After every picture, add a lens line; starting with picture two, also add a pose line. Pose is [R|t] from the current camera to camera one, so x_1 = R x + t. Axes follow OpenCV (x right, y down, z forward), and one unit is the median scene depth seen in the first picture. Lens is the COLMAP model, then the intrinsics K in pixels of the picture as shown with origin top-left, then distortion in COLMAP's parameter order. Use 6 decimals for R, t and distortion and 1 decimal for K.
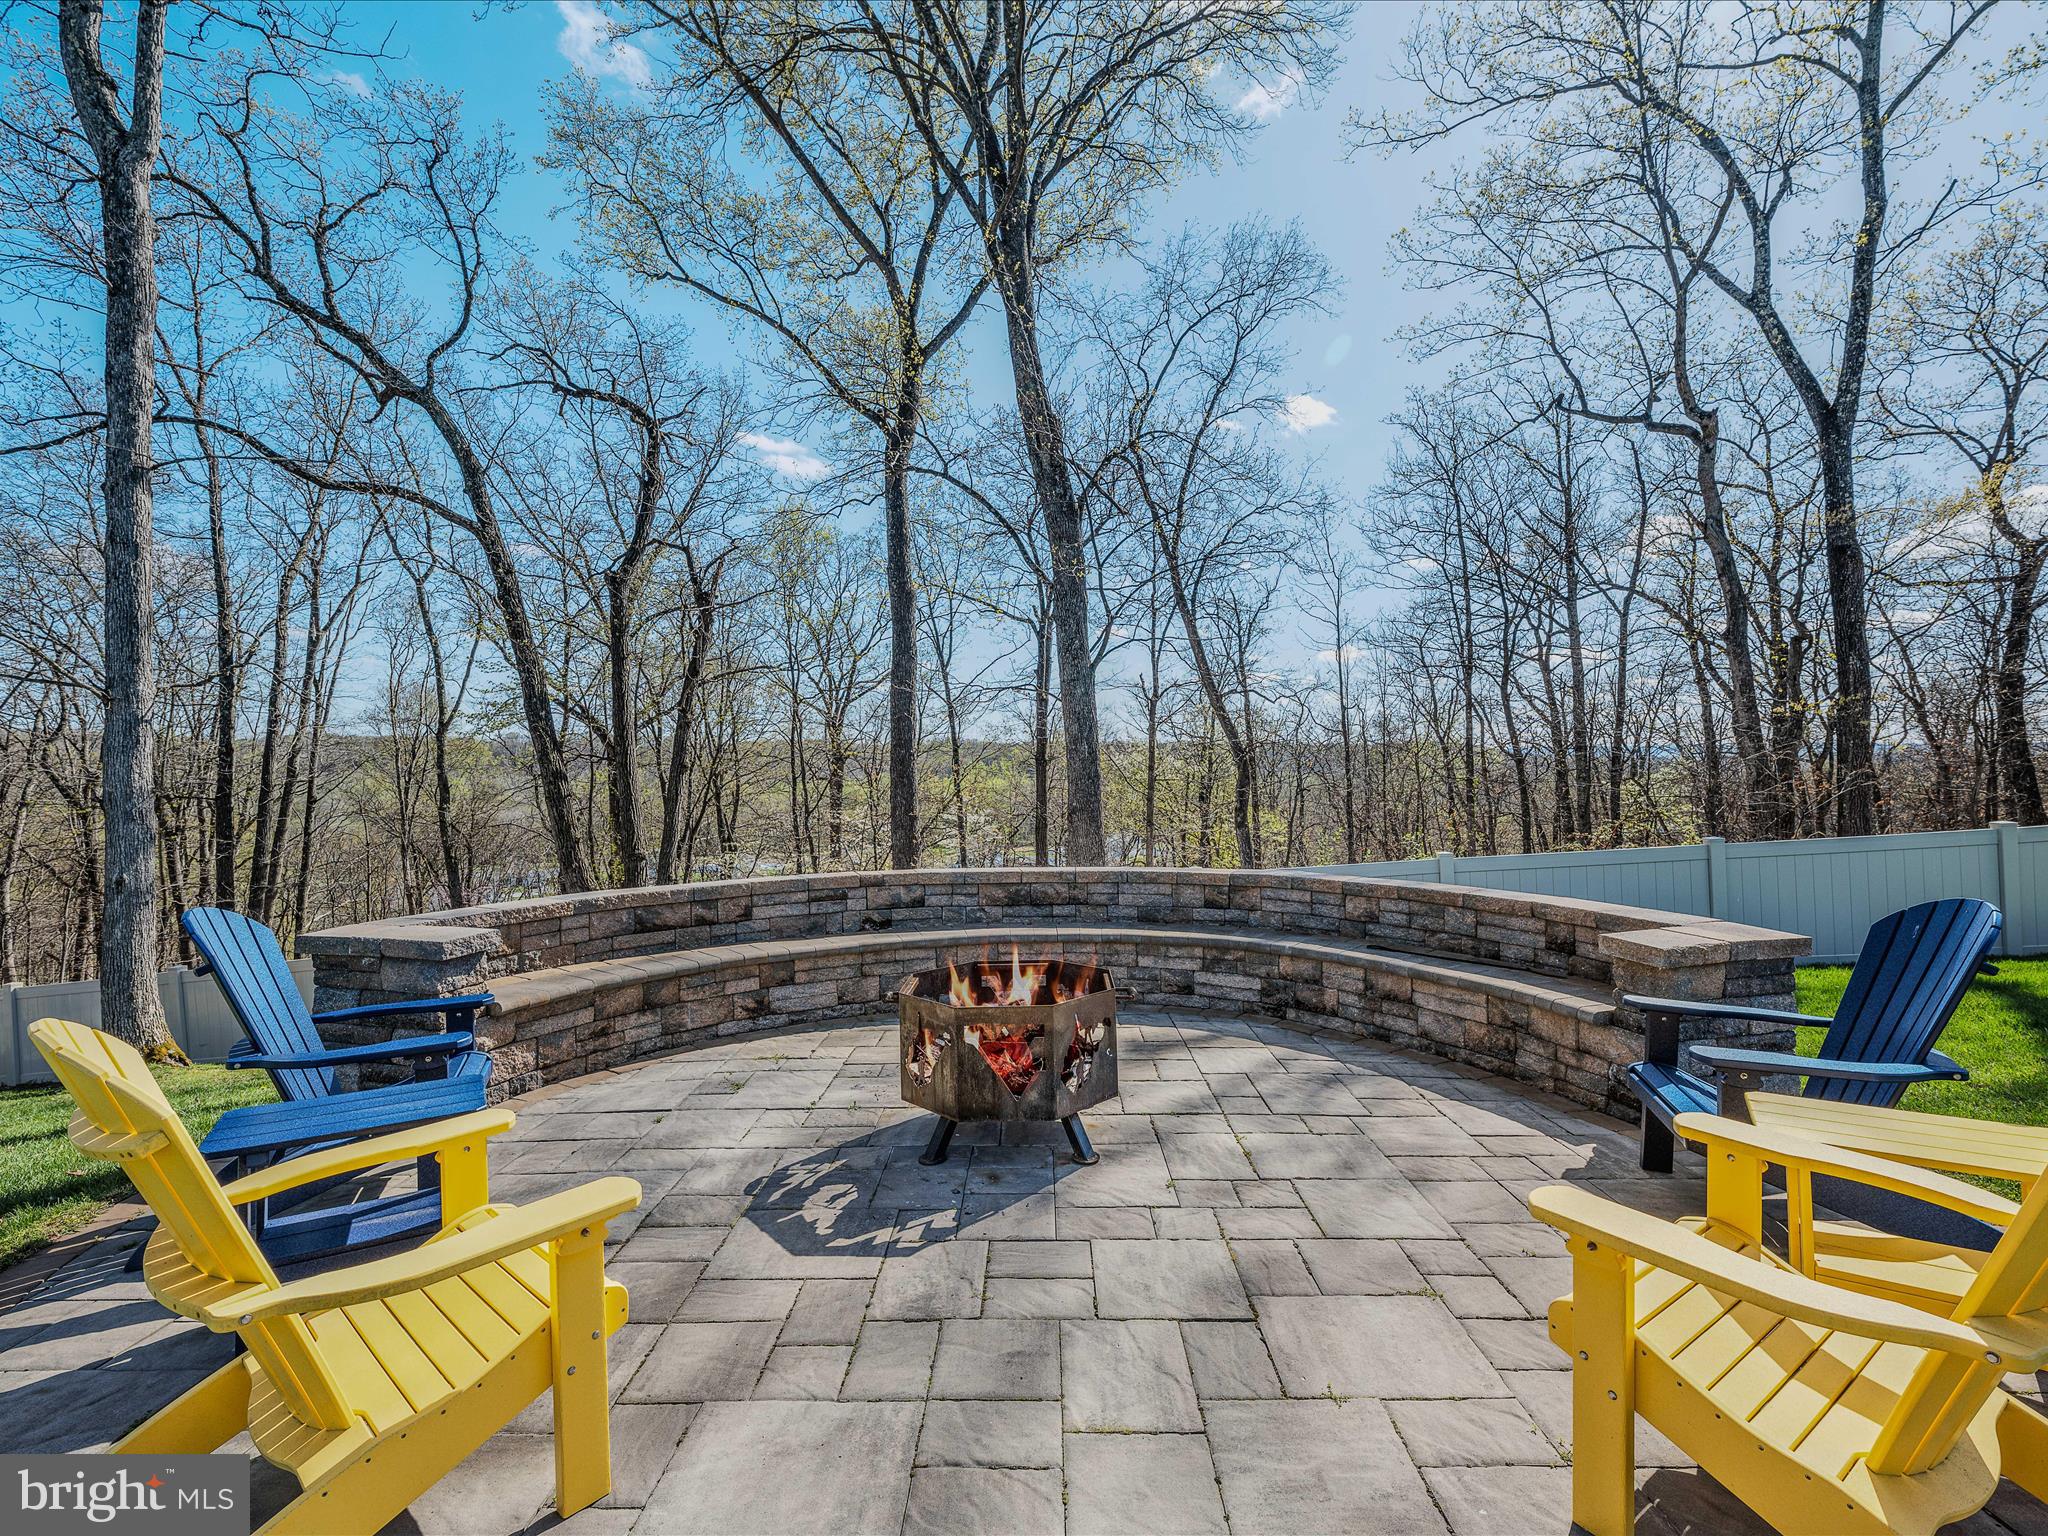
lens RADIAL K [[807.1, 0, 1024.0], [0, 807.1, 768.0], [0, 0, 1]] dist [0.001864, 0.000256]
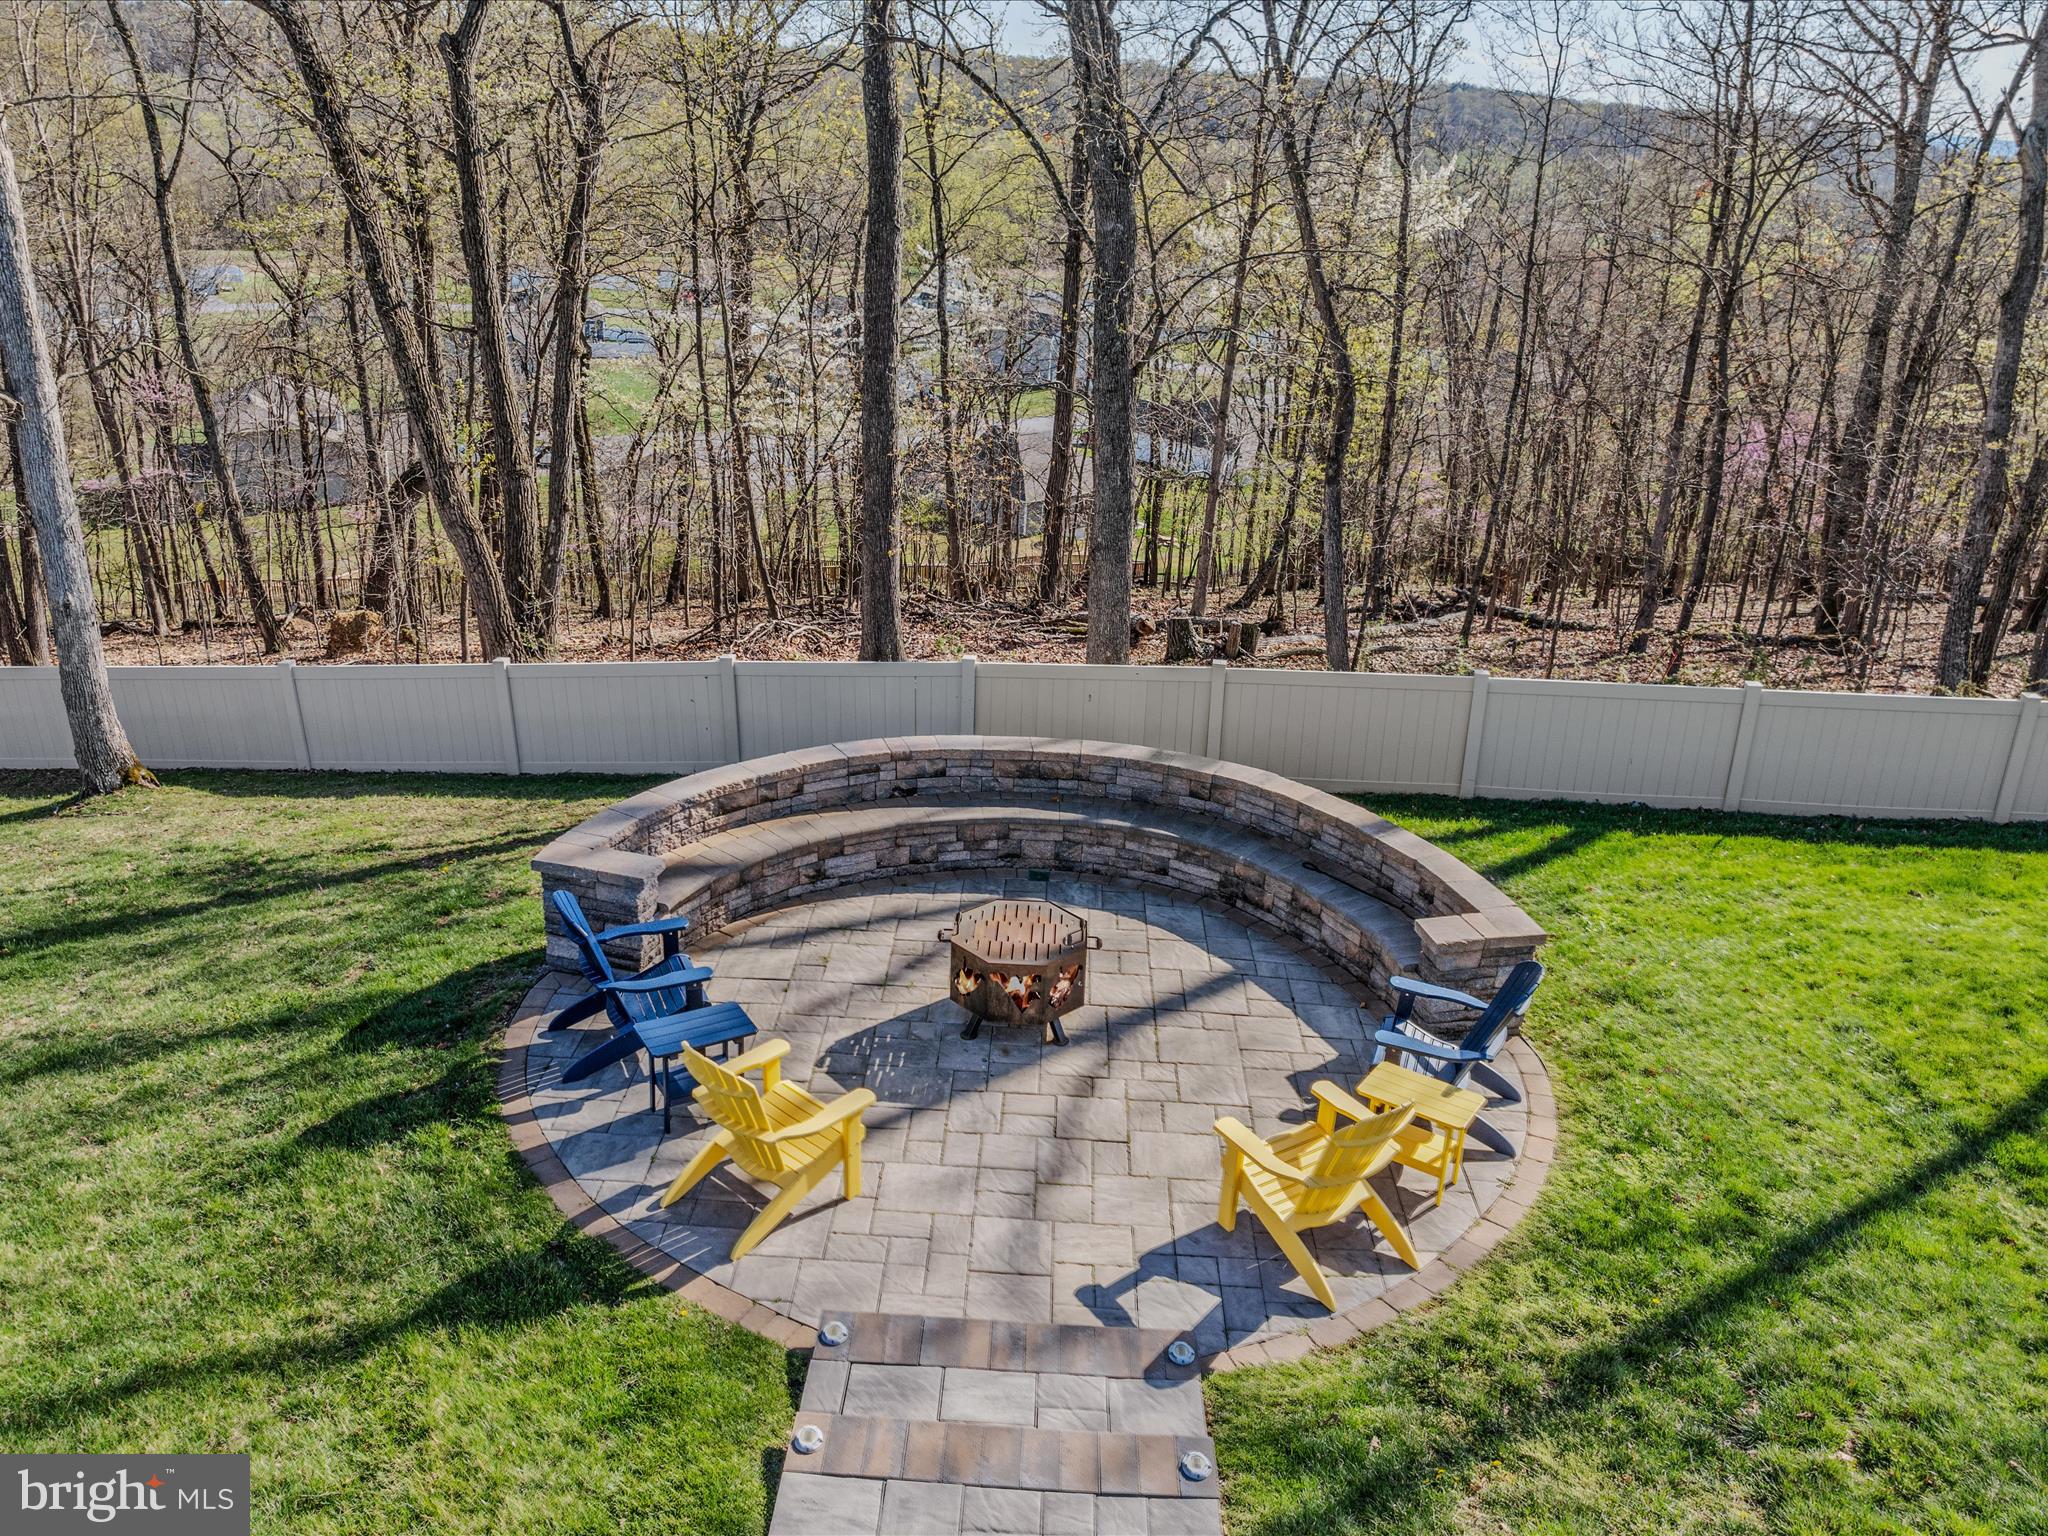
lens RADIAL K [[948.5, 0, 1024.0], [0, 948.5, 768.0], [0, 0, 1]] dist [-0.001804, -0.000420]
pose [[0.998323, 0.057832, -0.002389, -0.012541], [-0.054476, 0.952732, 0.298890, -0.304337], [0.019561, -0.298258, 0.954285, -0.336515]]
